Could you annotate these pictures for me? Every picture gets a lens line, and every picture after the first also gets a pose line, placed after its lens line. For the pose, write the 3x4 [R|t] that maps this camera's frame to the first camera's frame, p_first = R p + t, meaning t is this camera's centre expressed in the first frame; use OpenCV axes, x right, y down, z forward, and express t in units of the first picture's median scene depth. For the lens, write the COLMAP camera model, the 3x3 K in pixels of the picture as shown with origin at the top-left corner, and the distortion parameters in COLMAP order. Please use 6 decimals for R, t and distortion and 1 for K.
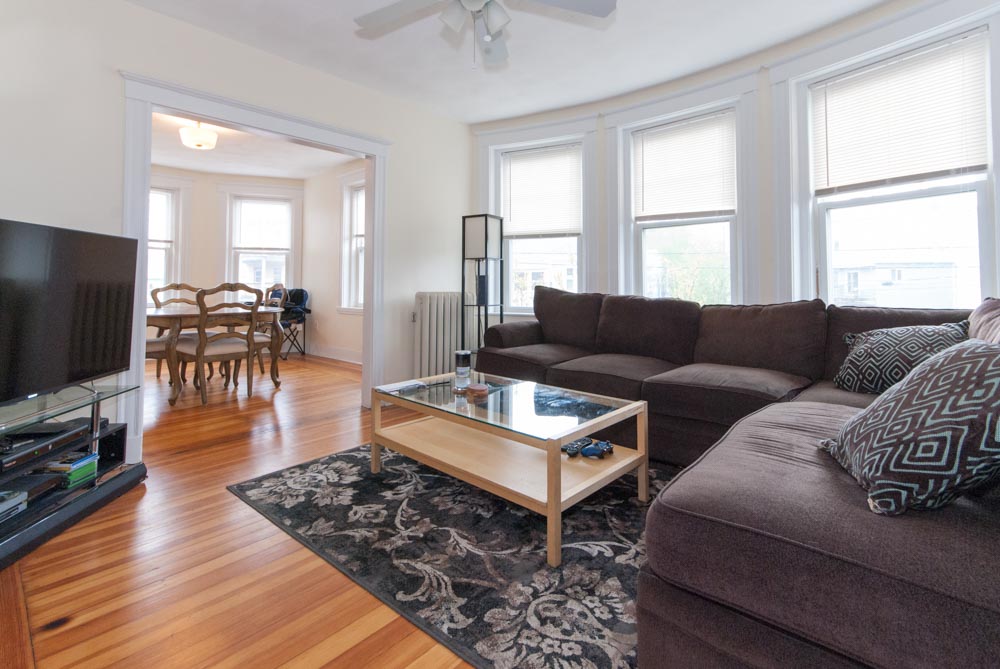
lens RADIAL K [[439.9, 0, 499.8], [0, 439.9, 292.2], [0, 0, 1]] dist [-0.000633, -0.000222]
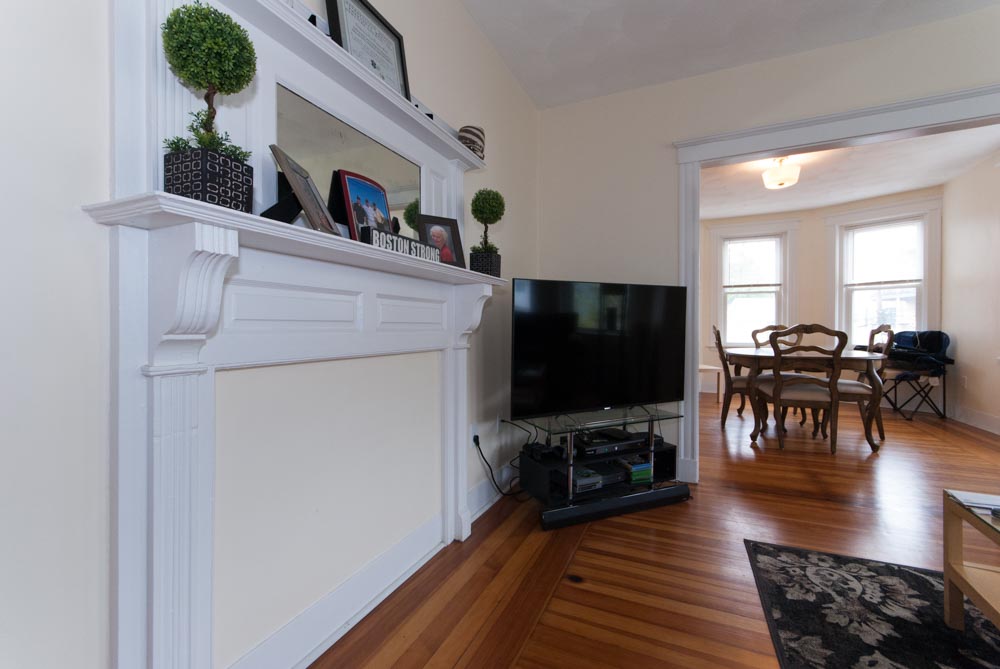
lens RADIAL K [[435.5, 0, 500.0], [0, 435.5, 334.5], [0, 0, 1]] dist [0.041487, -0.014155]
pose [[0.334905, 0.014050, -0.942147, 0.097327], [-0.011933, 0.999872, 0.010669, -0.003388], [0.942176, 0.007670, 0.335030, 0.178143]]
